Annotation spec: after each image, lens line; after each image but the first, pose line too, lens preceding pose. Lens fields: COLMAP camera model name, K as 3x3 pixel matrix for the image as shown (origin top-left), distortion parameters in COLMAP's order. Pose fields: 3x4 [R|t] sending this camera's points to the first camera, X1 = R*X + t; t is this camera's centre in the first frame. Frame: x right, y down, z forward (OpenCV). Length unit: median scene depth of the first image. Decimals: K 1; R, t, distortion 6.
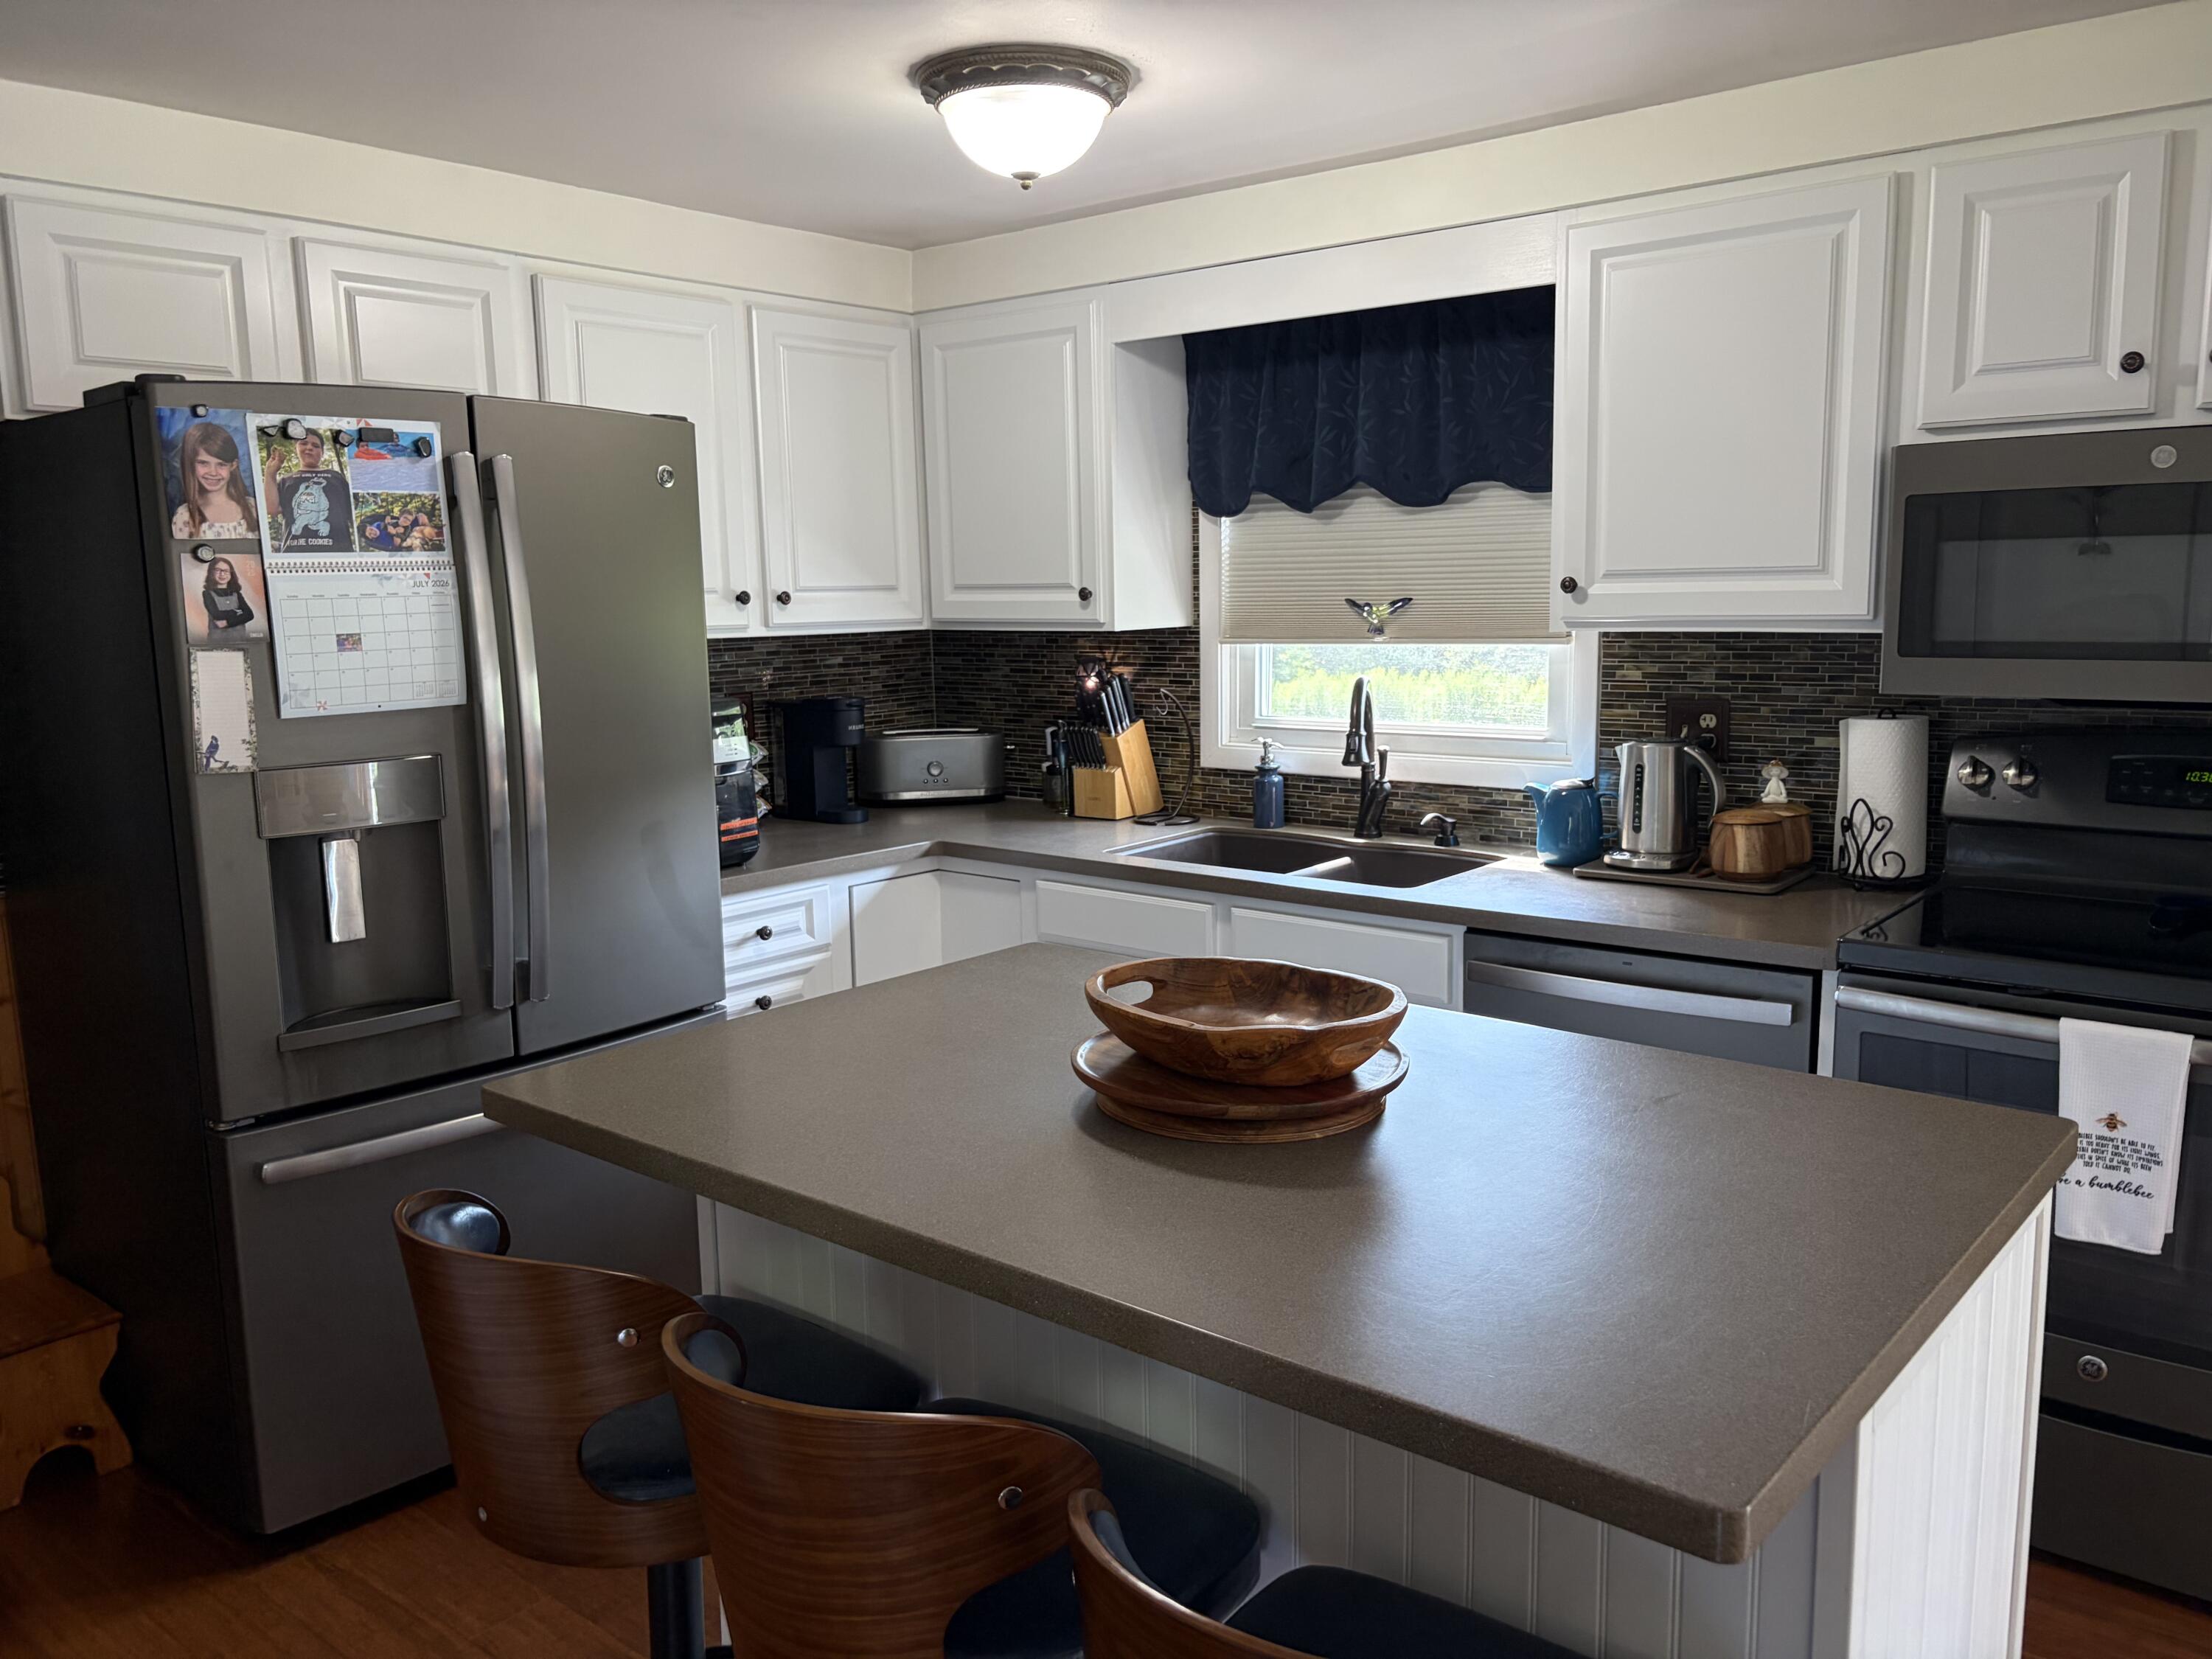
lens RADIAL K [[1686.3, 0, 1109.7], [0, 1686.3, 822.5], [0, 0, 1]] dist [0.053567, -0.009899]
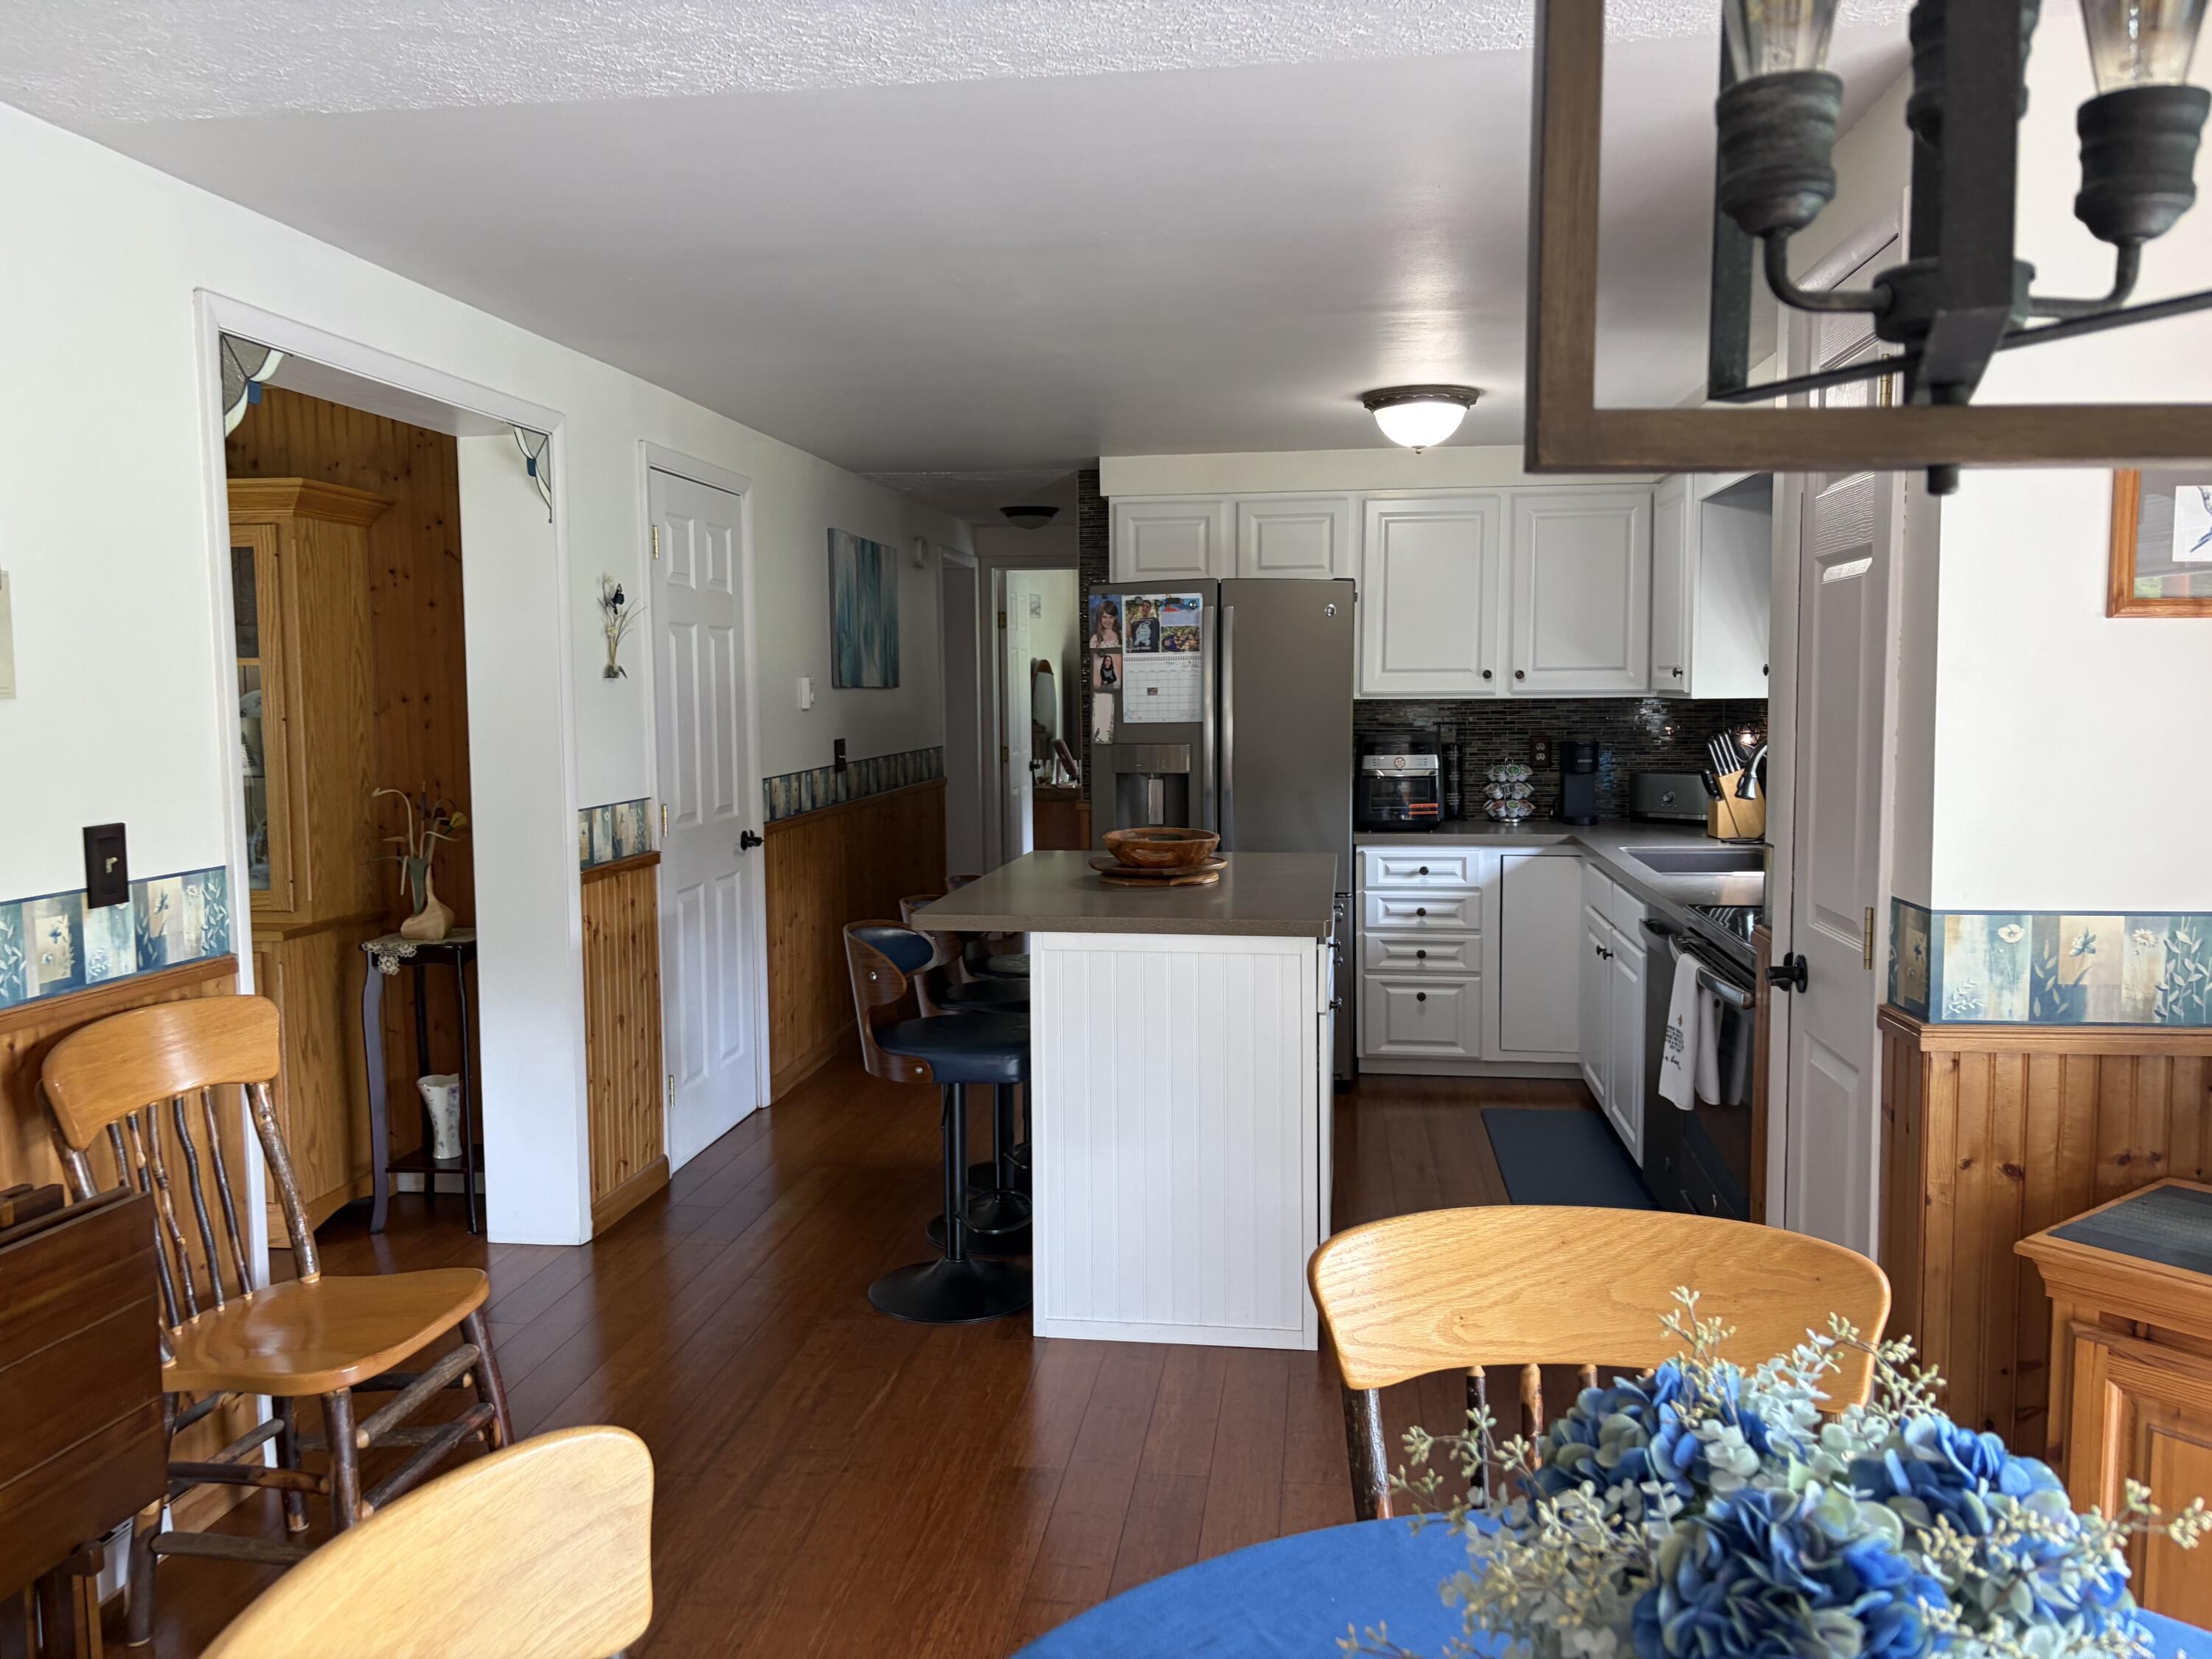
lens RADIAL K [[1665.6, 0, 1110.2], [0, 1665.6, 843.8], [0, 0, 1]] dist [0.090342, -0.106957]
pose [[0.526820, 0.096374, -0.844495, 1.218173], [-0.123587, 0.991678, 0.036074, 0.020014], [0.840944, 0.085364, 0.534346, -0.193493]]
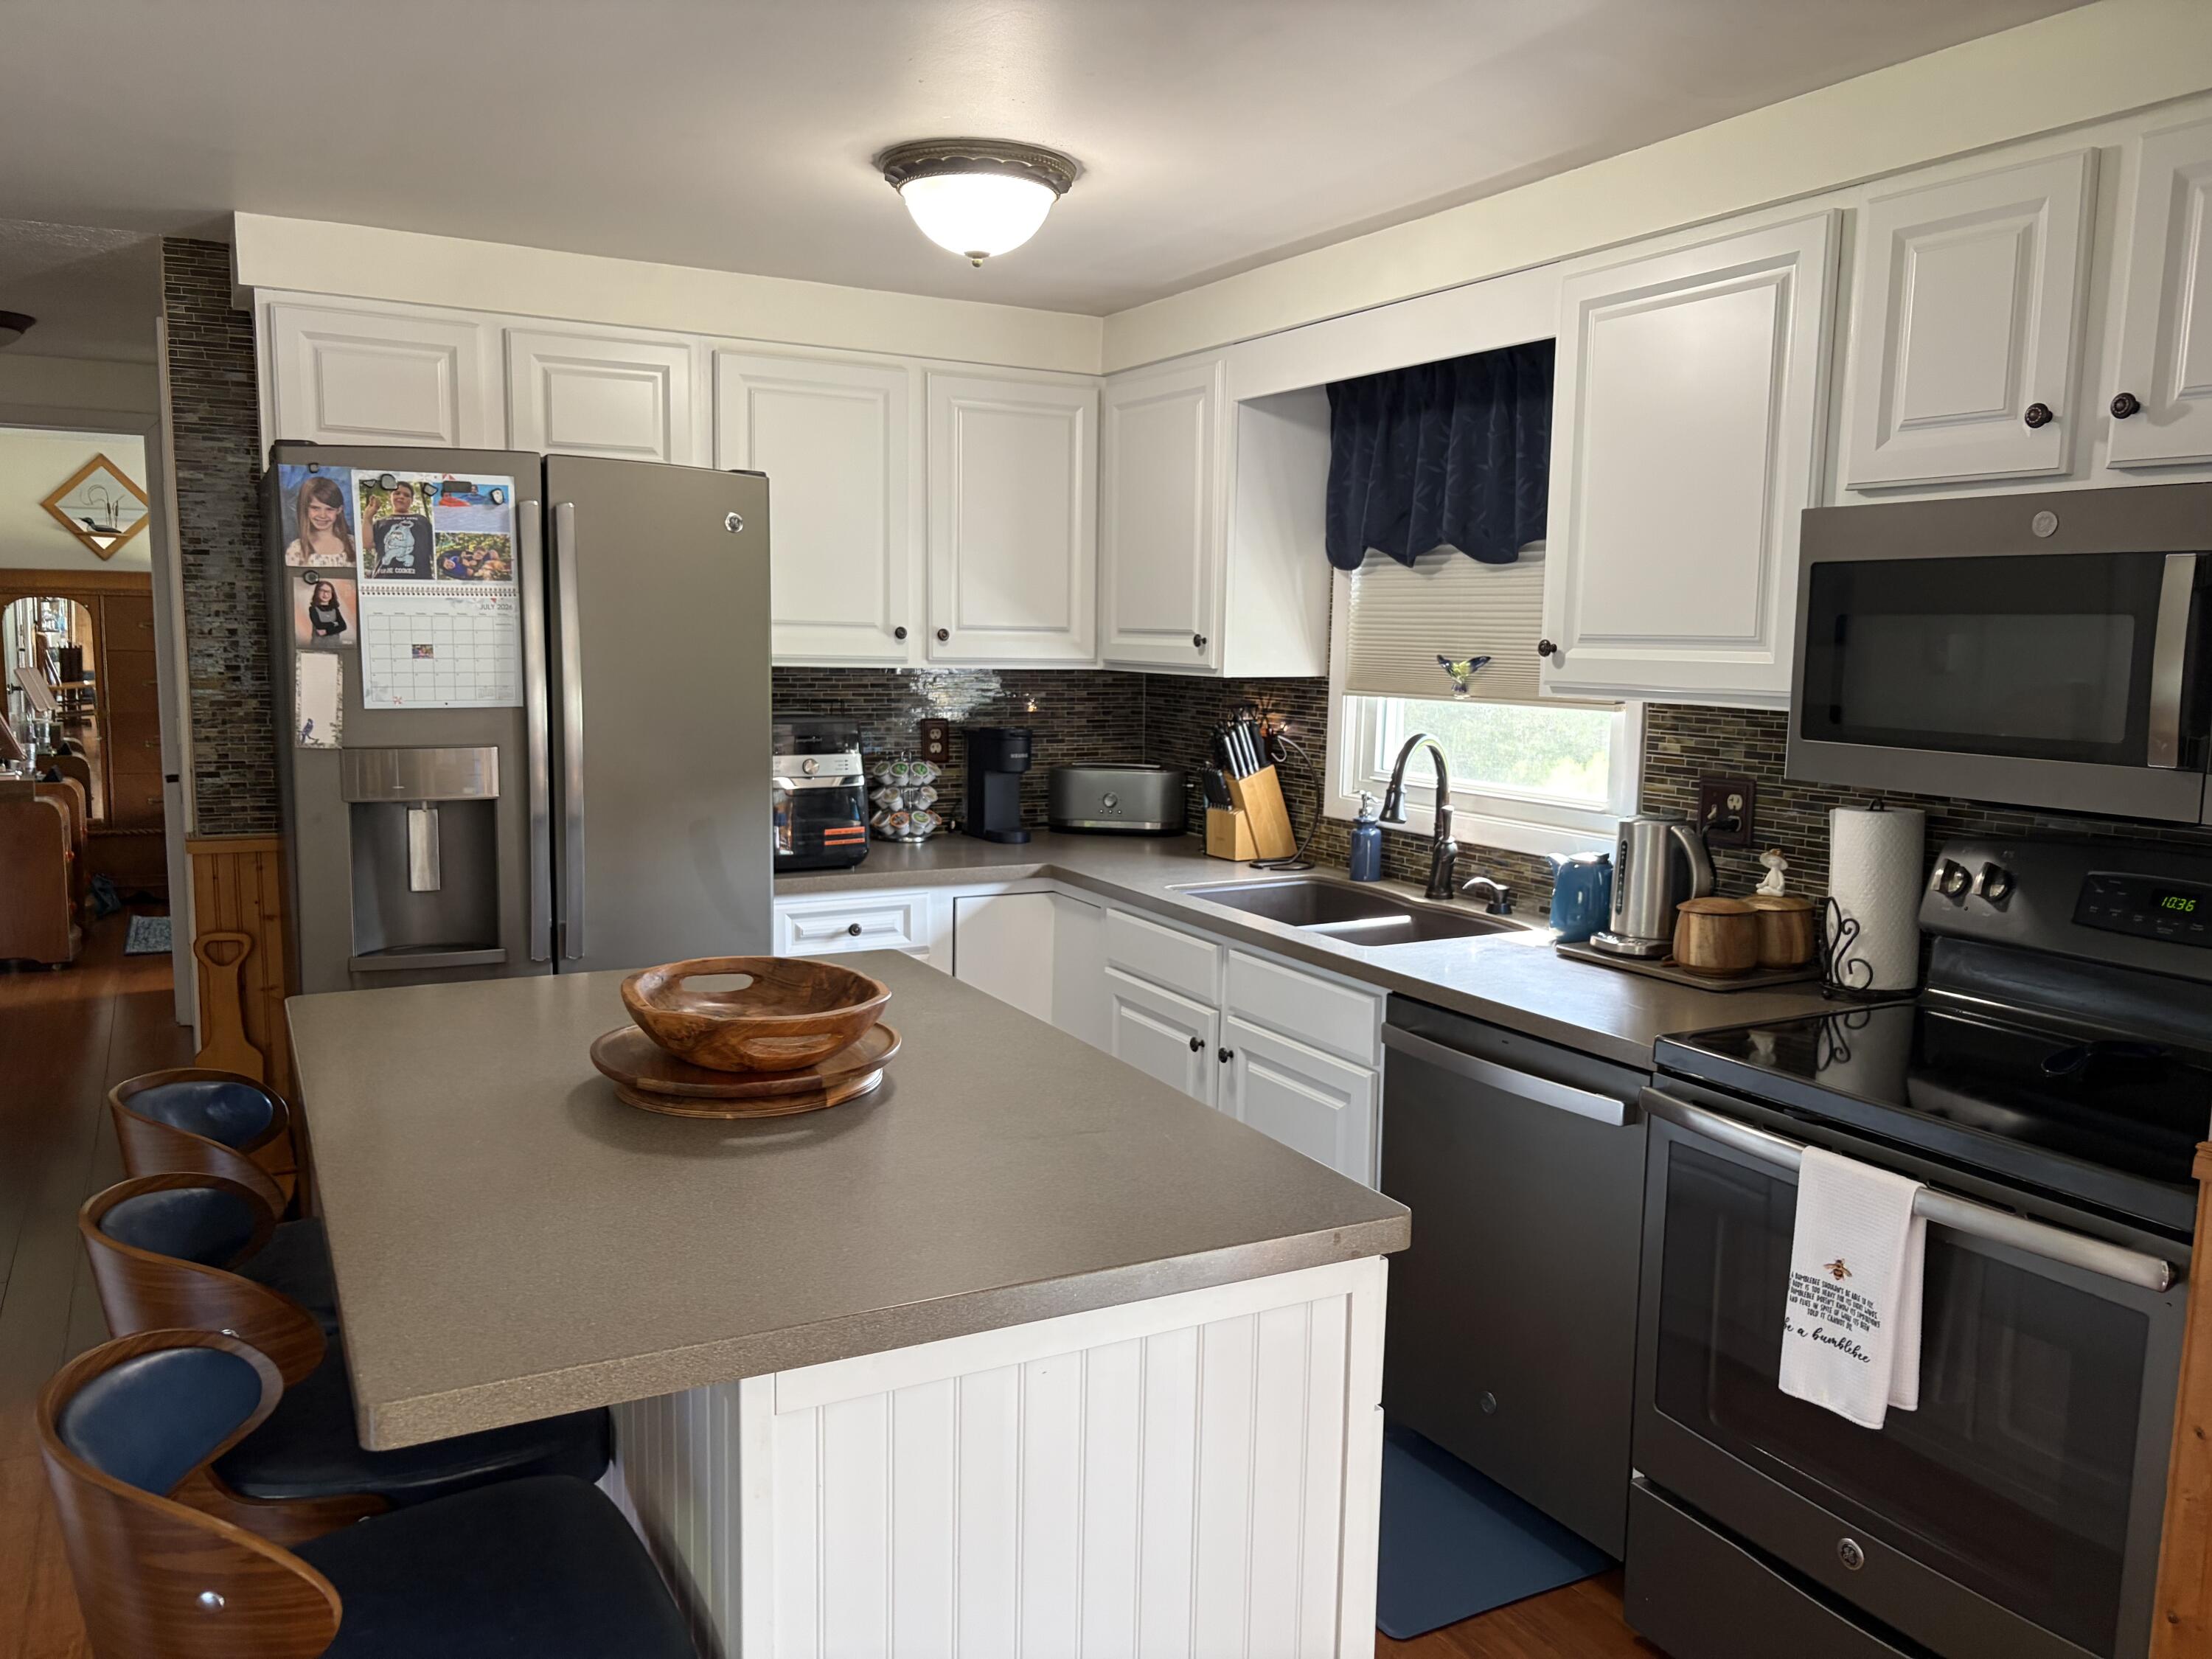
lens RADIAL K [[1672.7, 0, 1106.0], [0, 1672.7, 829.5], [0, 0, 1]] dist [0.044082, 0.002345]
pose [[0.926498, 0.080040, -0.367688, 0.411635], [-0.088484, 0.996059, -0.006136, -0.010137], [0.365747, 0.038220, 0.929929, 0.030712]]
